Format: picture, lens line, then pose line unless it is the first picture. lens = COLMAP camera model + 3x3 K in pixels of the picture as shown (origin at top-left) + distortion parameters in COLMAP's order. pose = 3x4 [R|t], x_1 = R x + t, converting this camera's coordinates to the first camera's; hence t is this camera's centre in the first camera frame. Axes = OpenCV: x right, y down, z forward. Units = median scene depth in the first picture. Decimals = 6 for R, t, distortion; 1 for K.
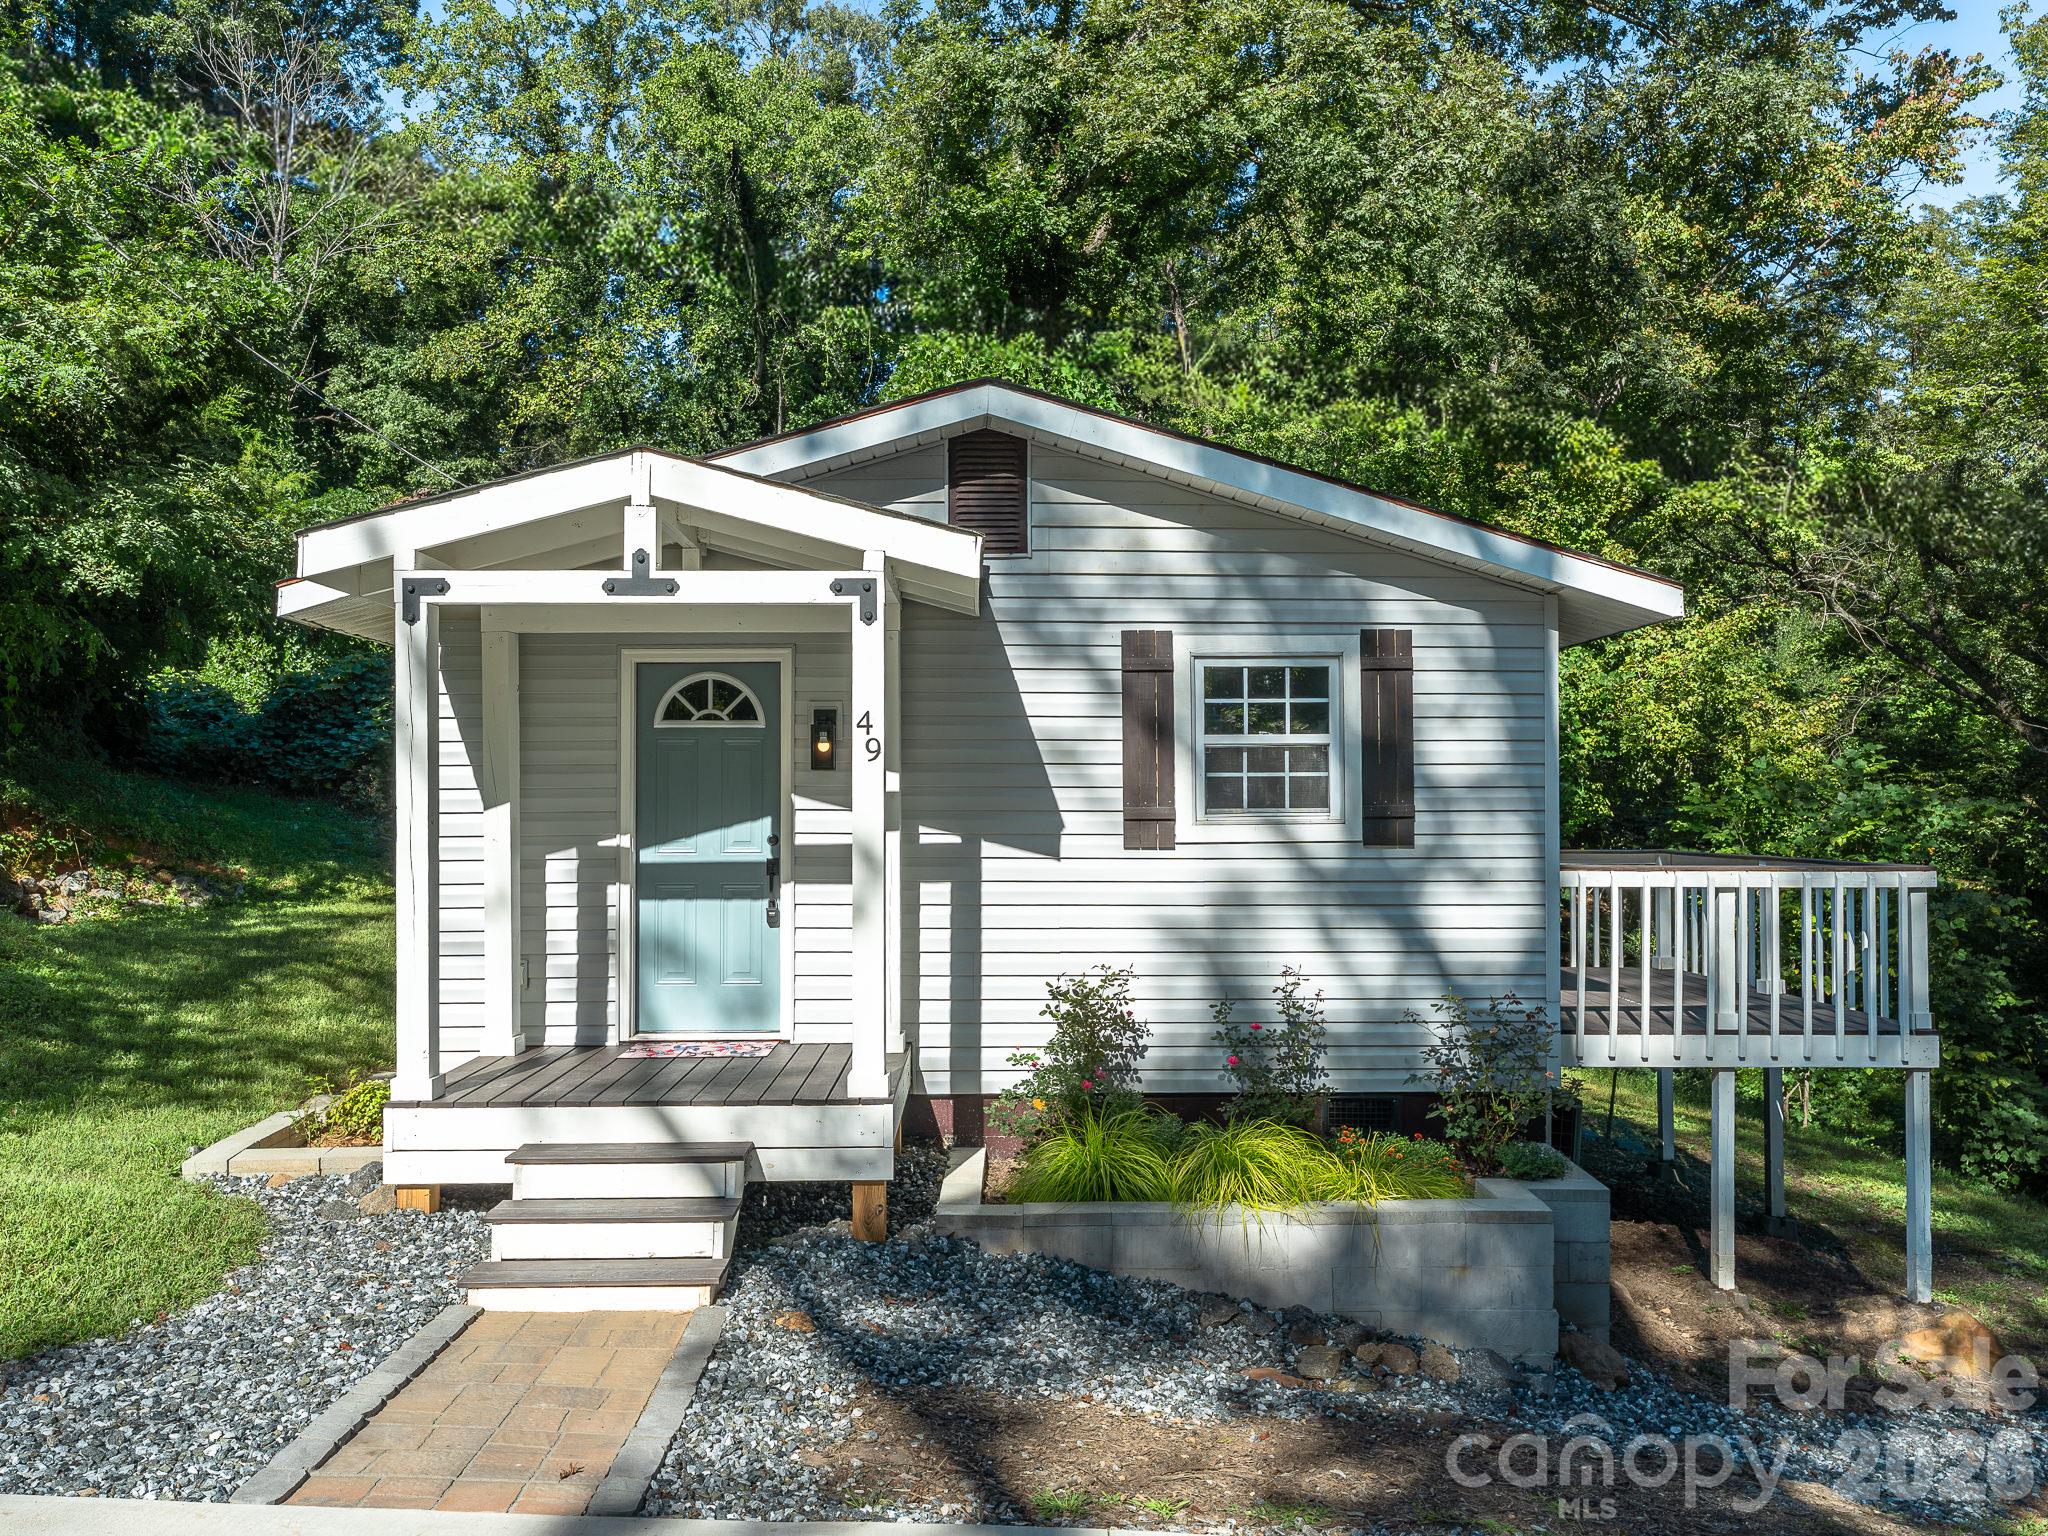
lens RADIAL K [[1550.8, 0, 1010.5], [0, 1550.8, 778.2], [0, 0, 1]] dist [0.002432, 0.003862]
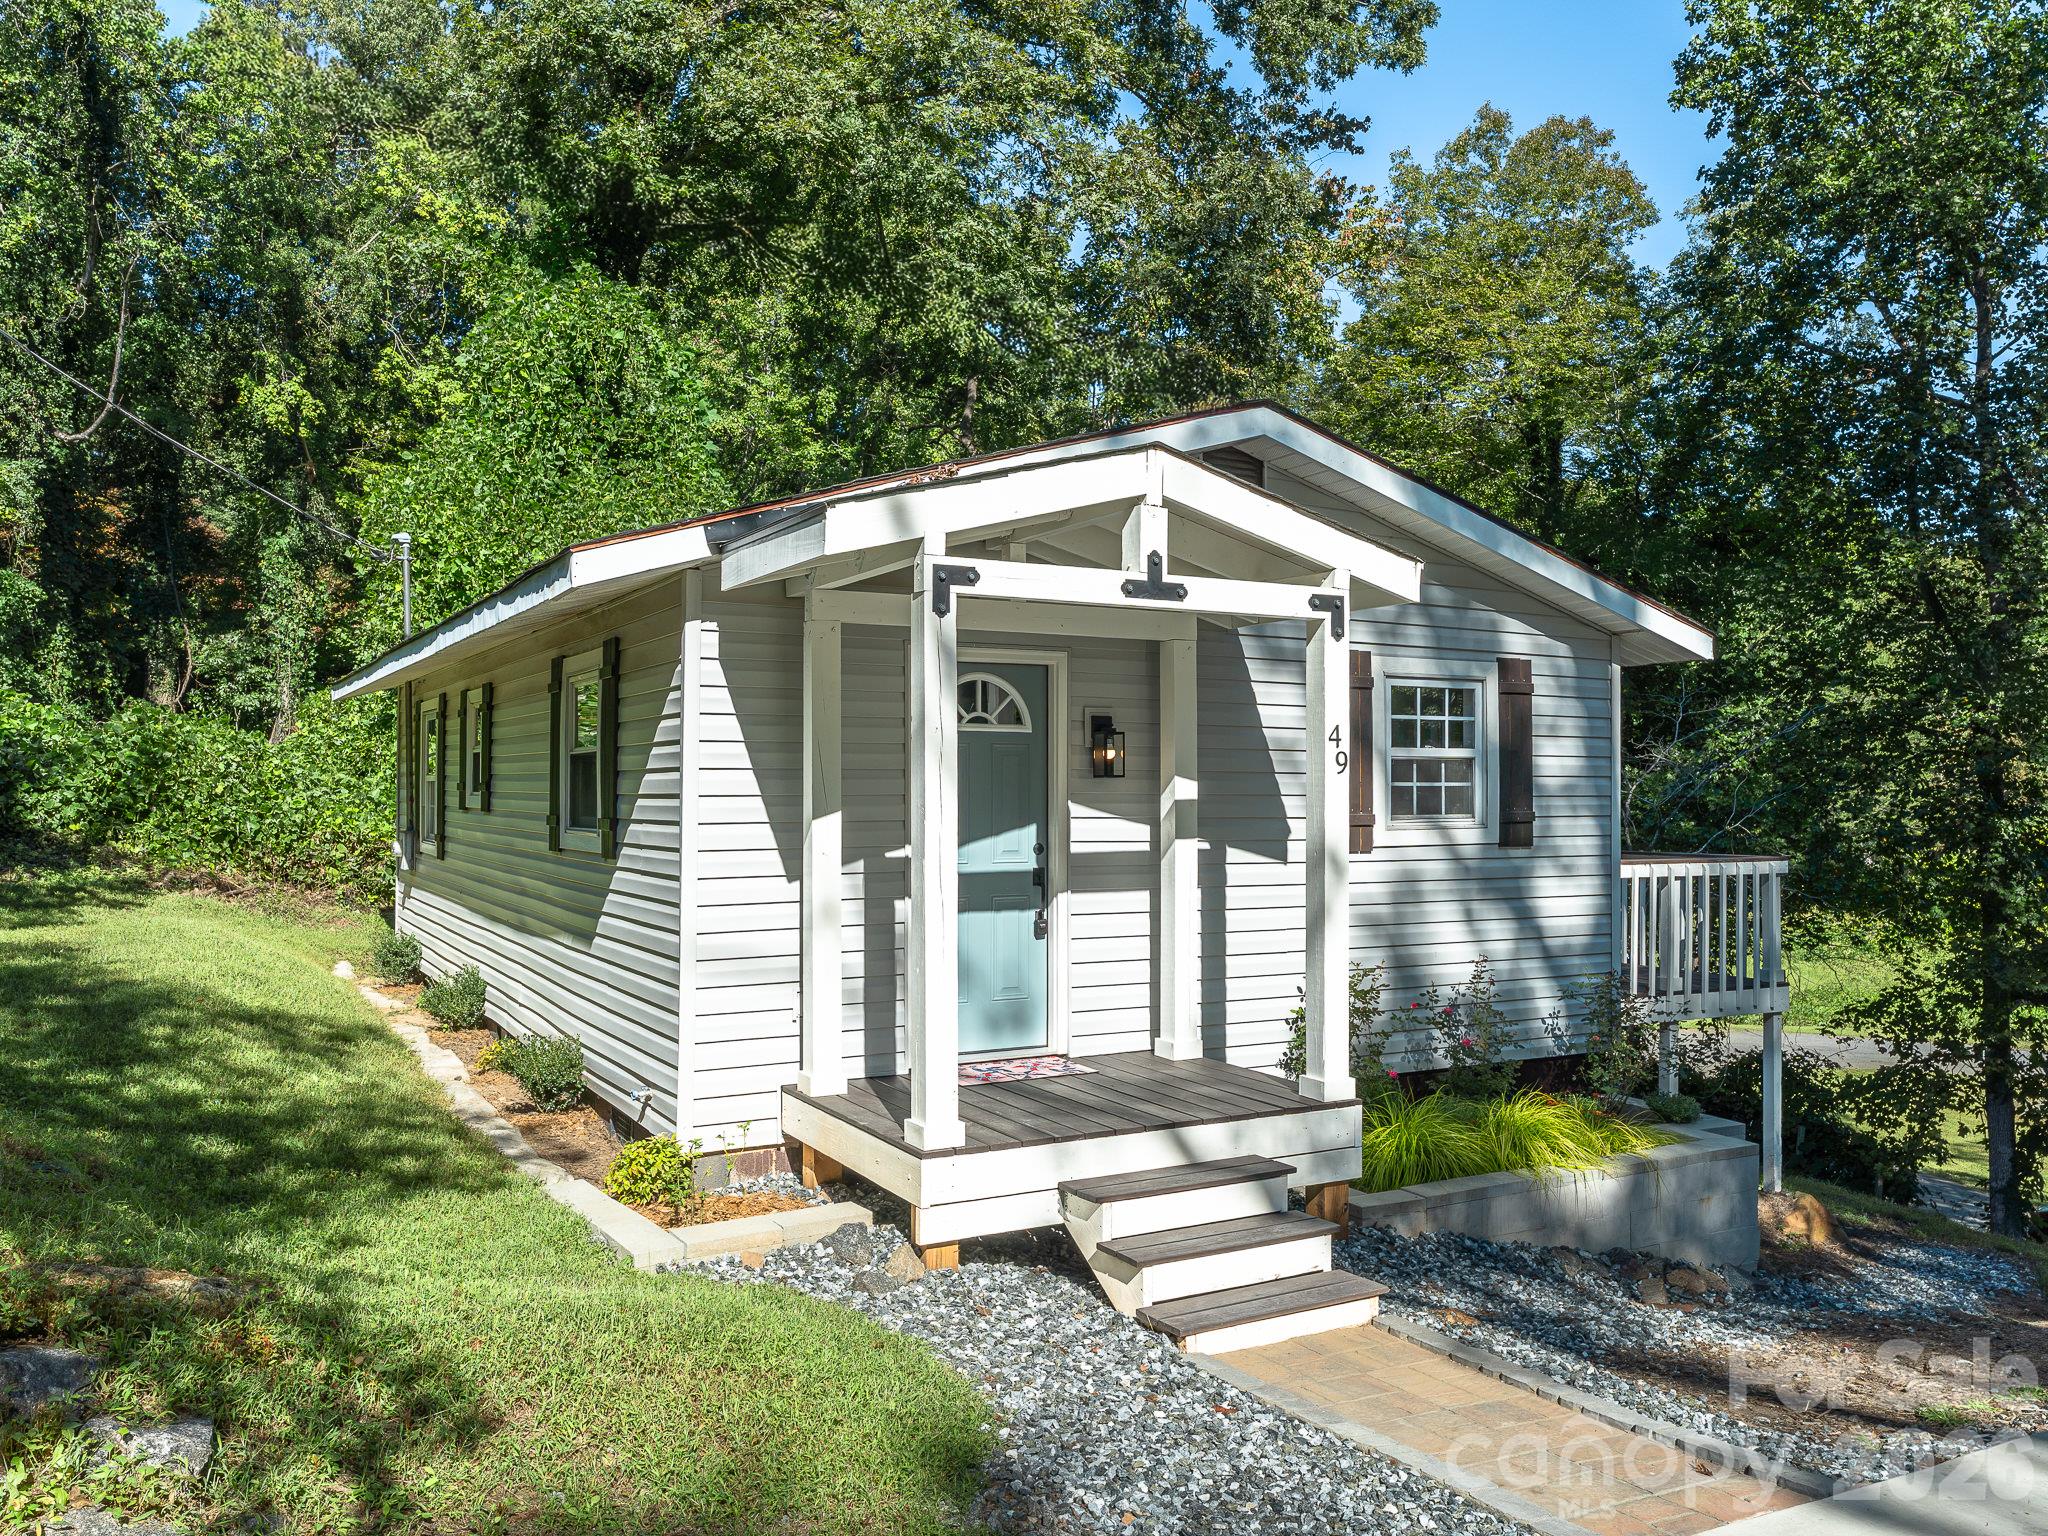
lens RADIAL K [[1550.8, 0, 1010.5], [0, 1550.8, 778.2], [0, 0, 1]] dist [0.002432, 0.003862]
pose [[0.887662, 0.006783, 0.460445, -0.619705], [-0.009477, 0.999949, 0.003539, -0.007667], [-0.460398, -0.007505, 0.887681, 0.151776]]
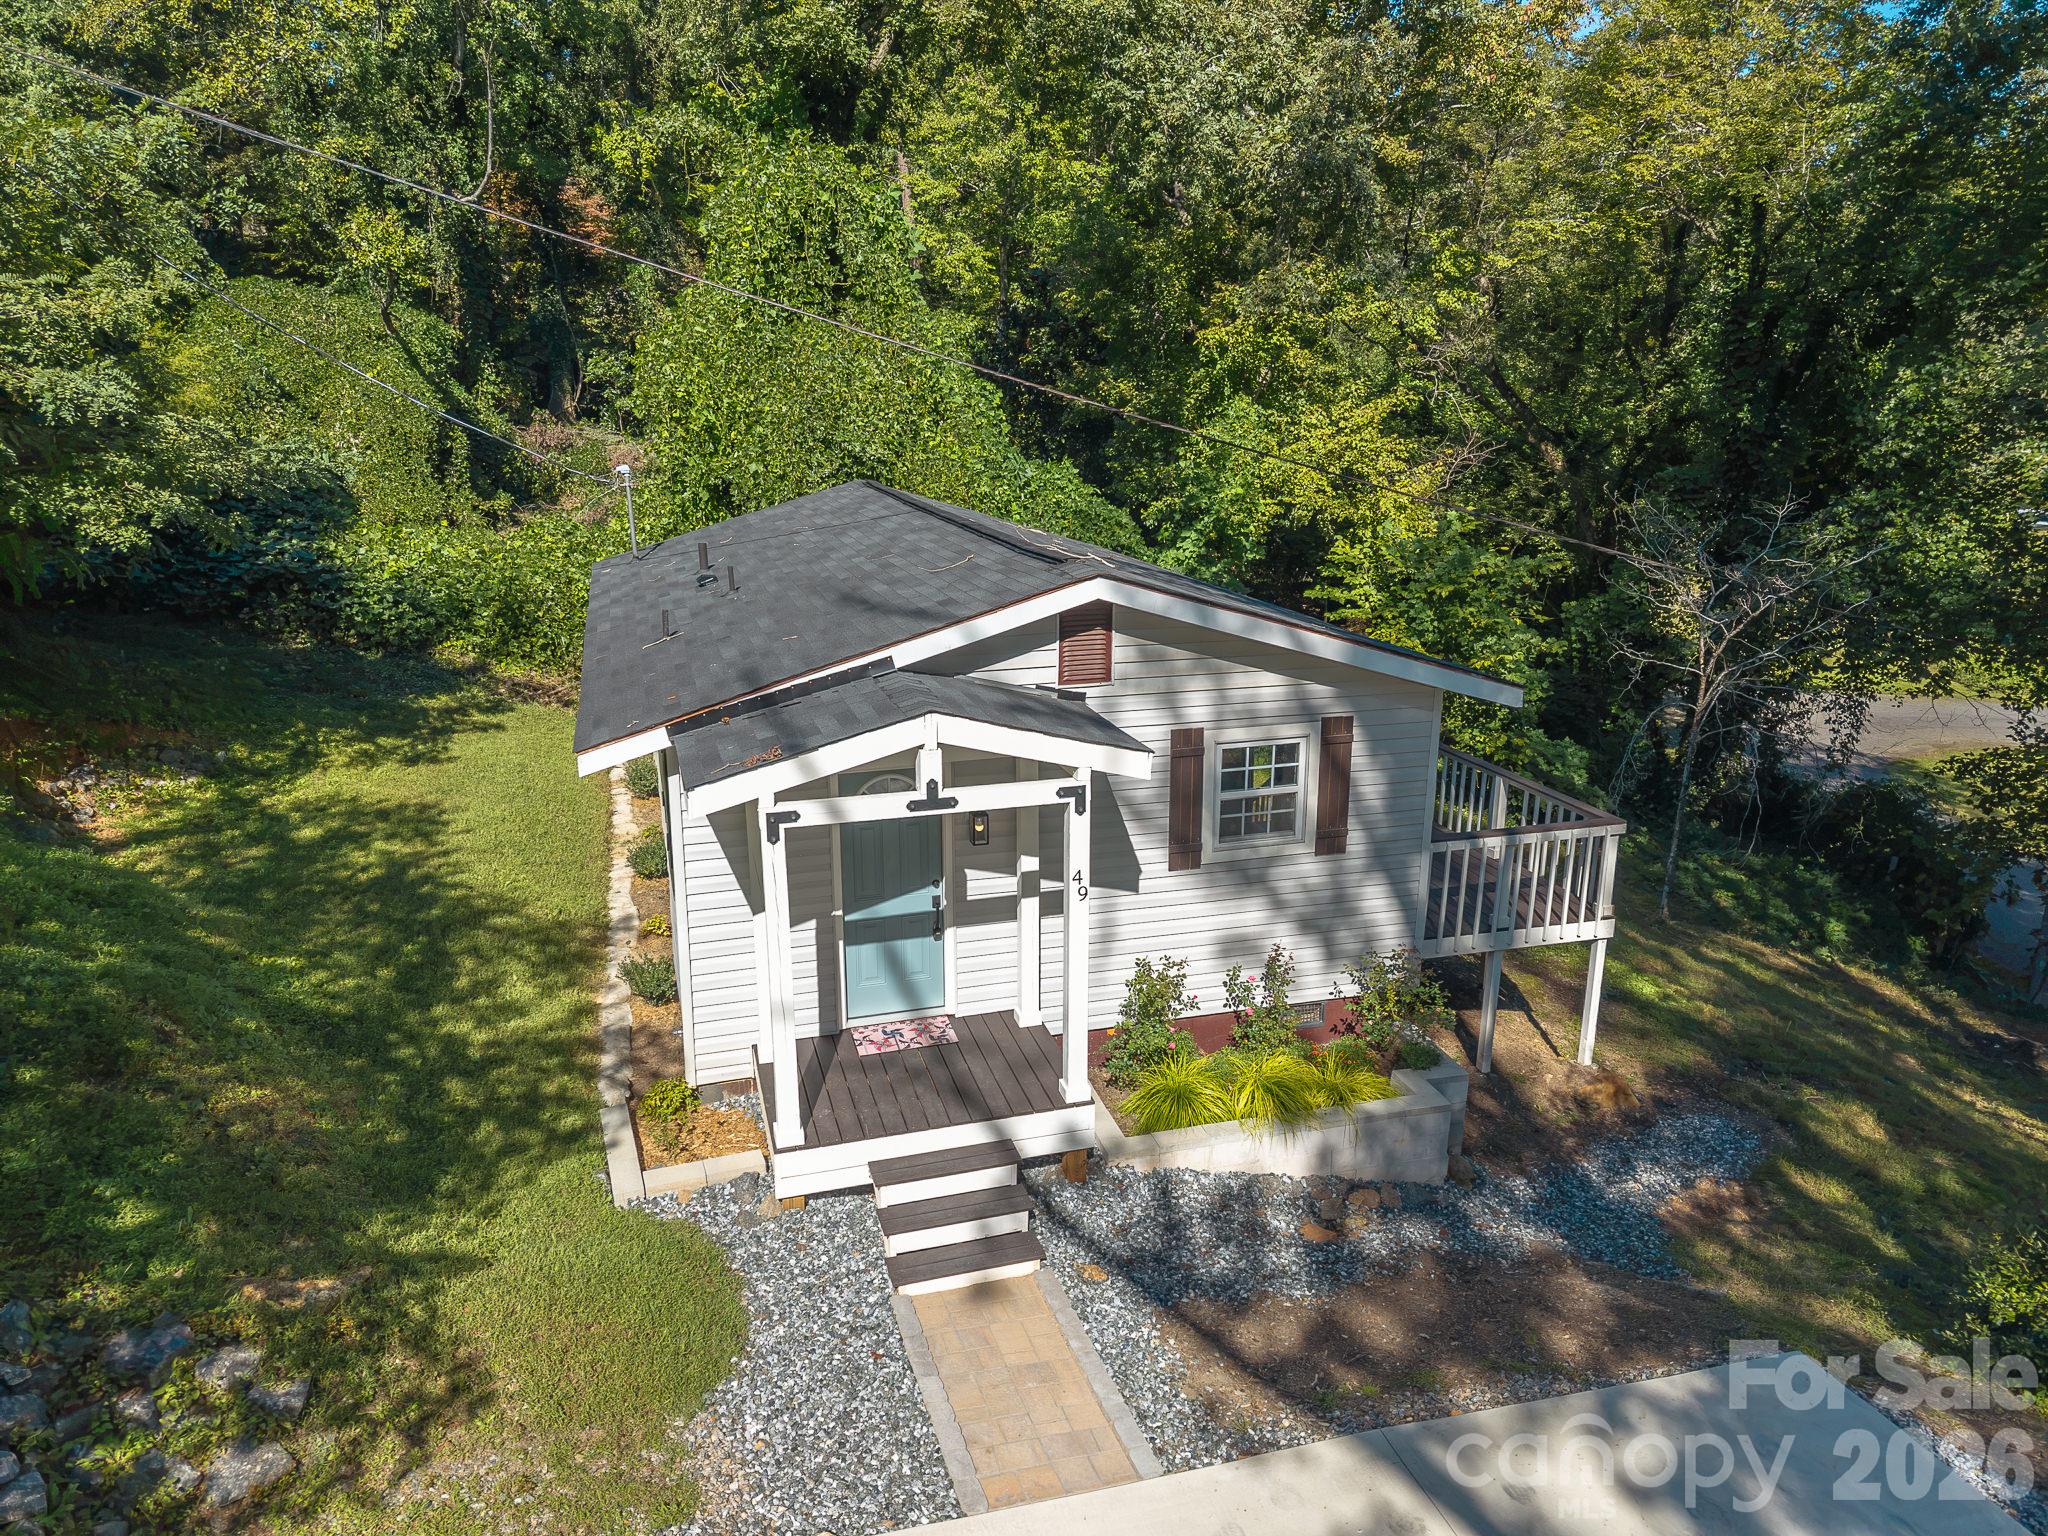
lens RADIAL K [[1348.3, 0, 1015.2], [0, 1348.3, 757.4], [0, 0, 1]] dist [0.067541, -0.065638]
pose [[0.967049, -0.068367, 0.245239, -0.382373], [-0.000880, 0.962367, 0.271753, -0.414168], [-0.254588, -0.263014, 0.930596, -0.146984]]
